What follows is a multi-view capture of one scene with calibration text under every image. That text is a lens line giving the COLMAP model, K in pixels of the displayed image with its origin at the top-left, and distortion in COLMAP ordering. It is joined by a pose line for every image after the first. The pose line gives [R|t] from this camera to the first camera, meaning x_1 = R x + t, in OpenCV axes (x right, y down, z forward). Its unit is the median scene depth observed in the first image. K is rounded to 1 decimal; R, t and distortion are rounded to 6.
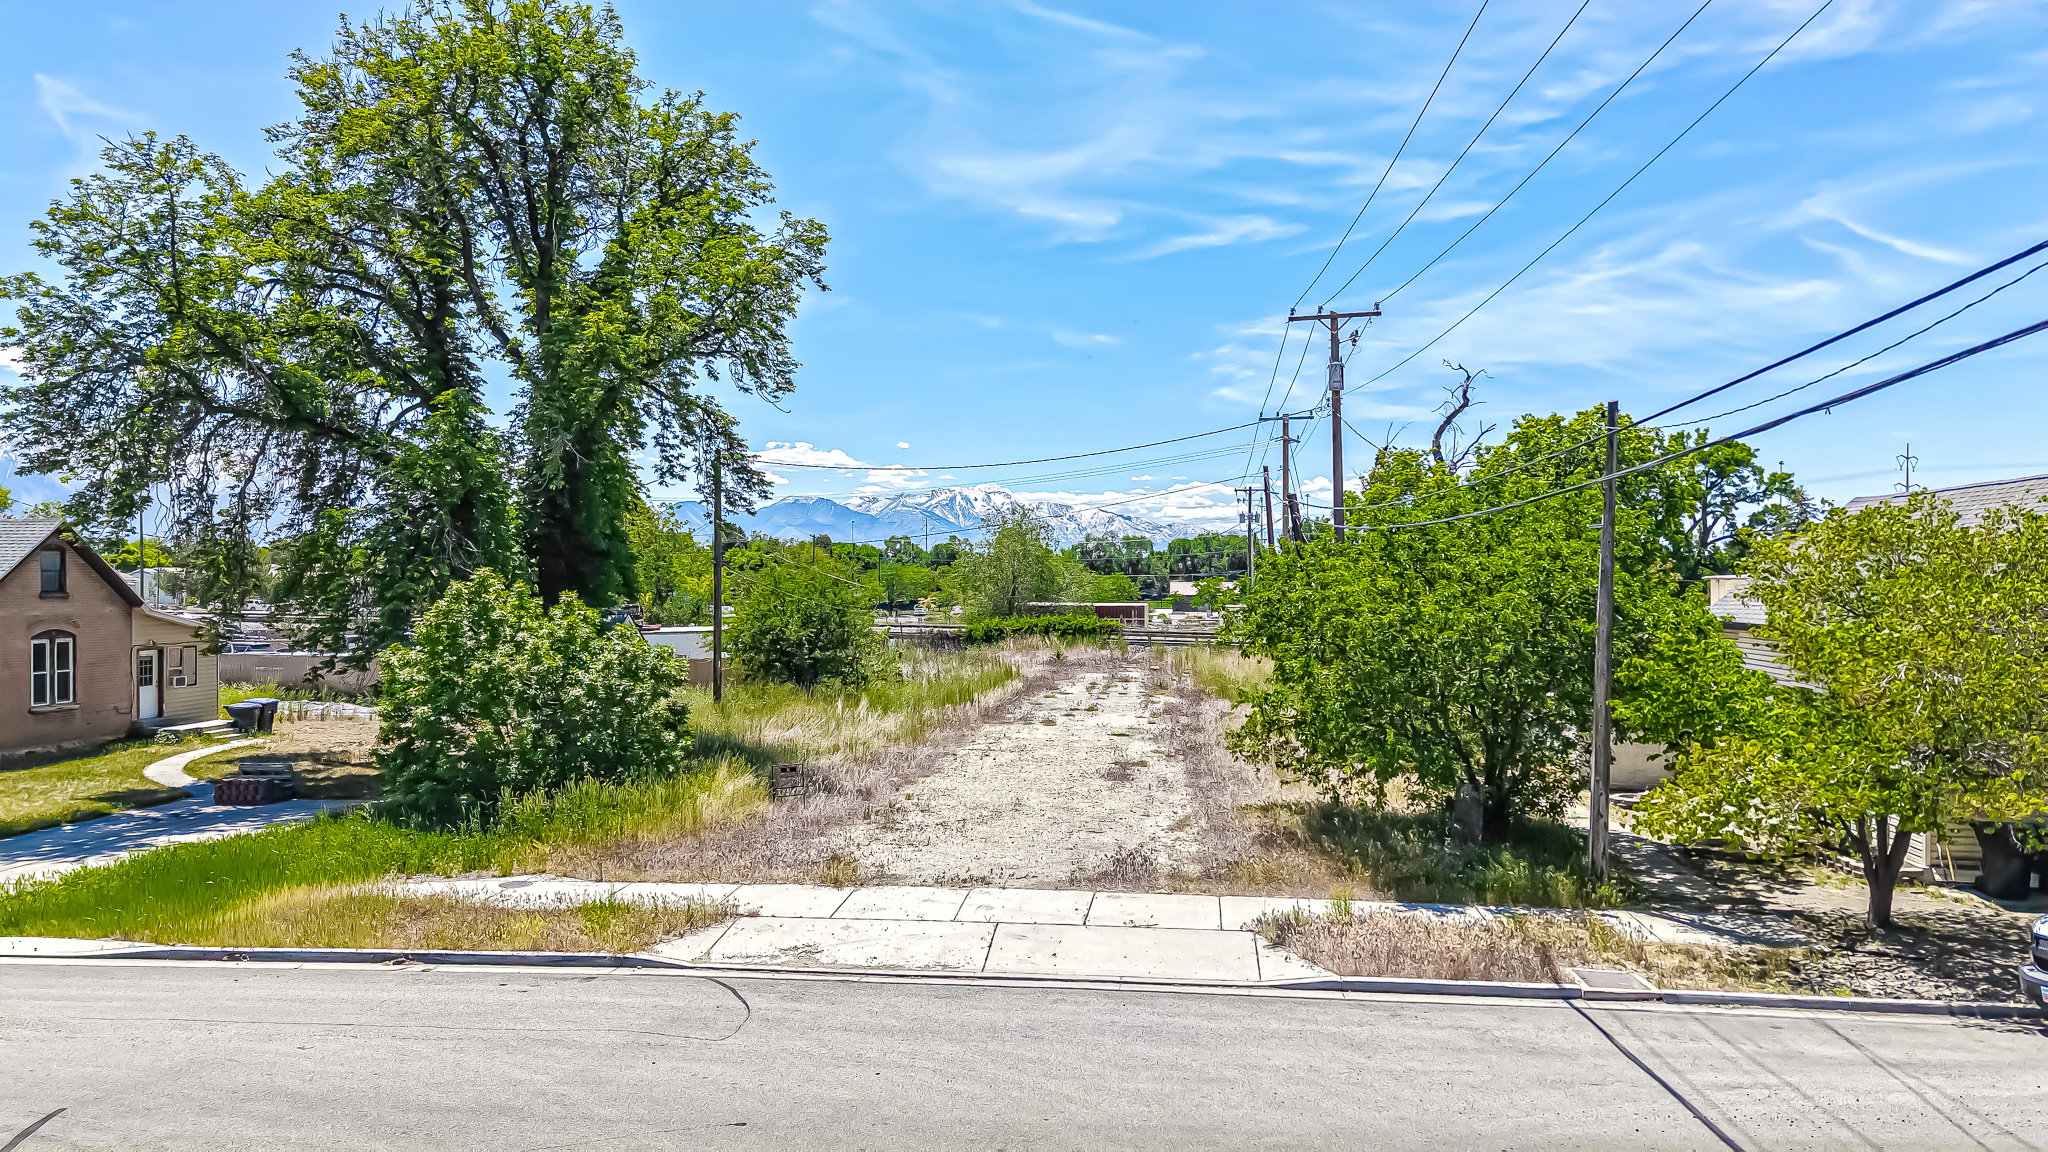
lens RADIAL K [[1447.4, 0, 1023.1], [0, 1447.4, 591.5], [0, 0, 1]] dist [0.026077, -0.028574]
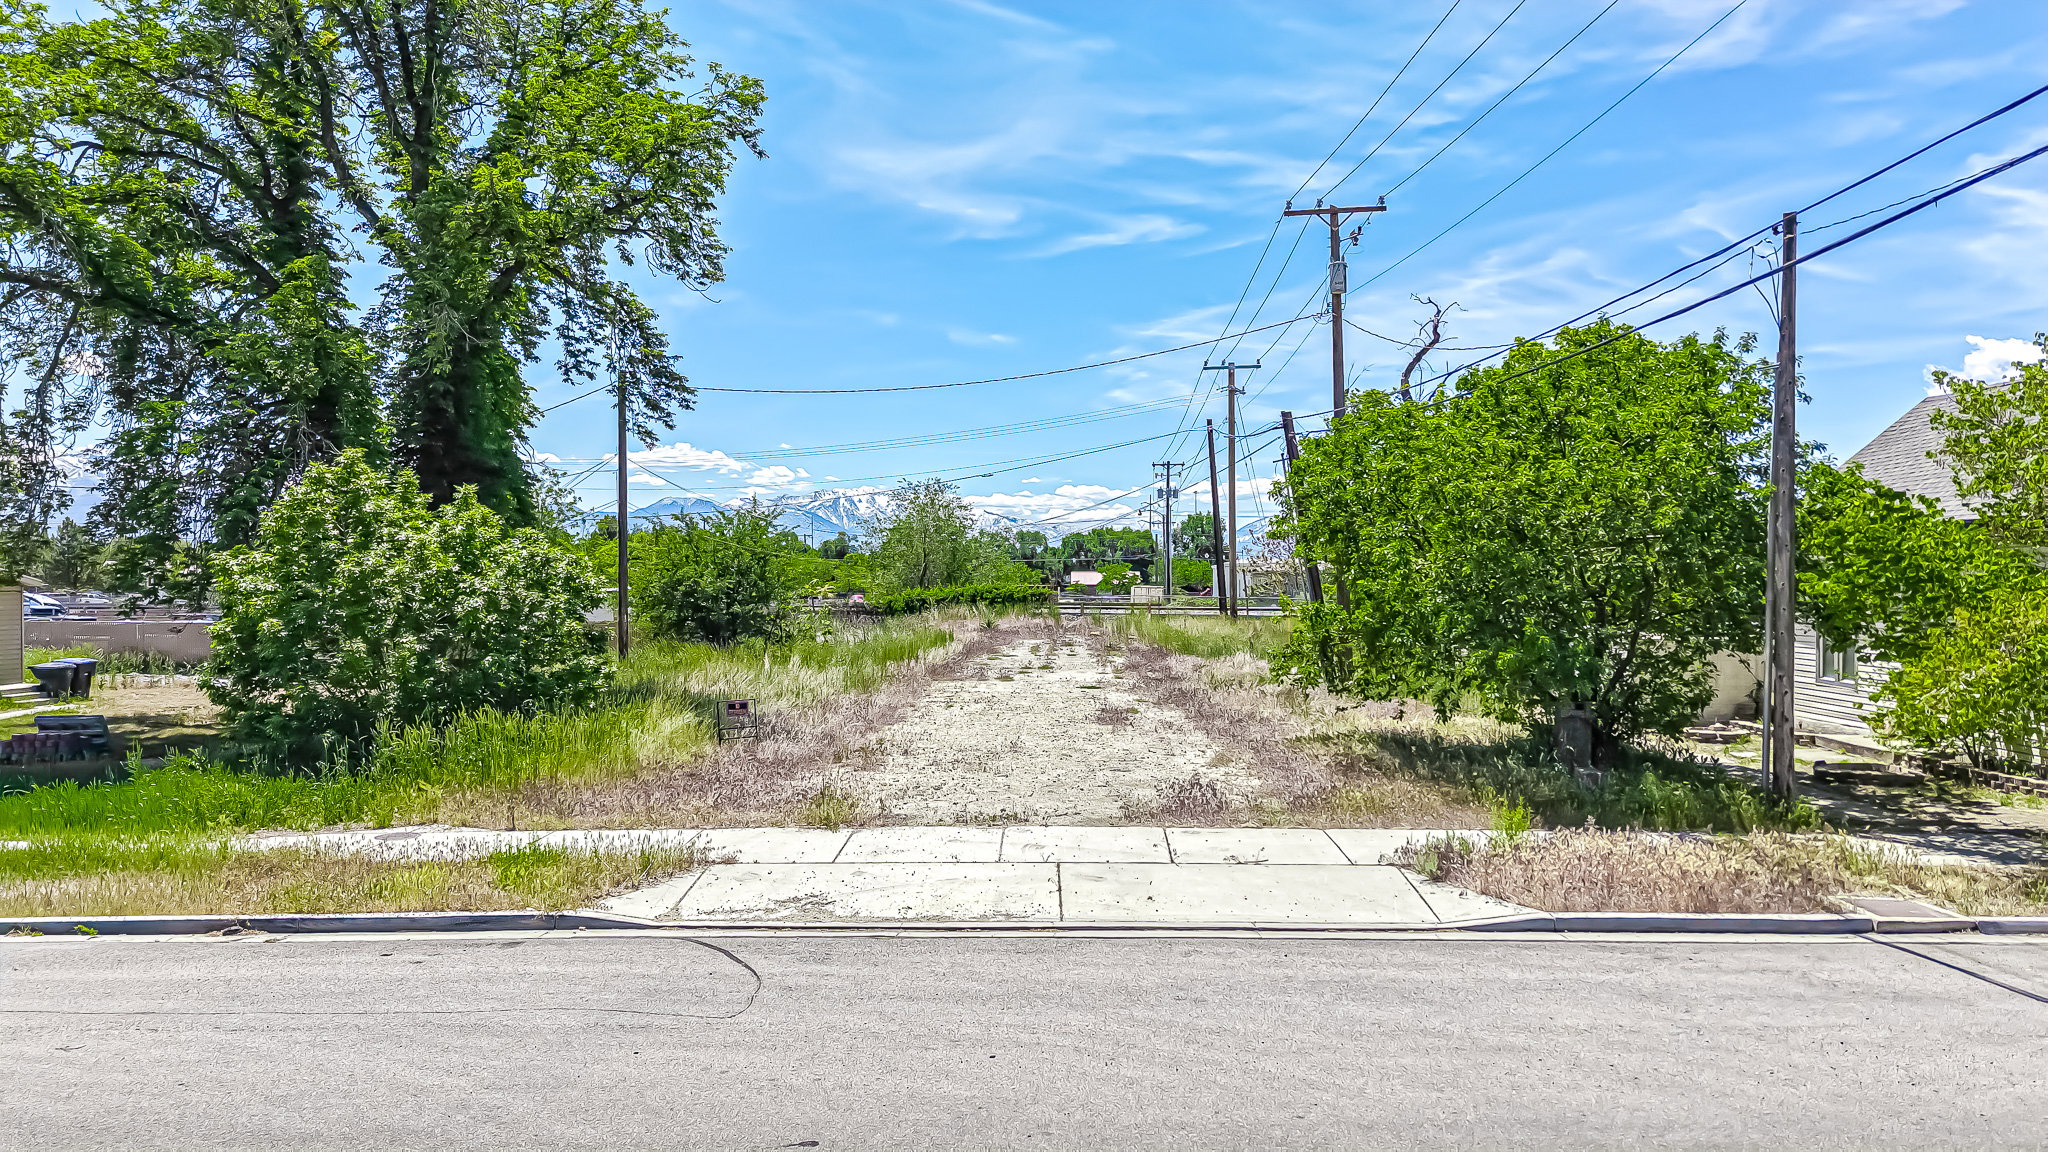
lens RADIAL K [[1447.4, 0, 1031.3], [0, 1447.4, 590.3], [0, 0, 1]] dist [0.026077, -0.028574]
pose [[0.996358, -0.006380, 0.085033, -0.068221], [0.006602, 0.999975, -0.002335, 0.062786], [-0.085016, 0.002888, 0.996375, 0.176272]]
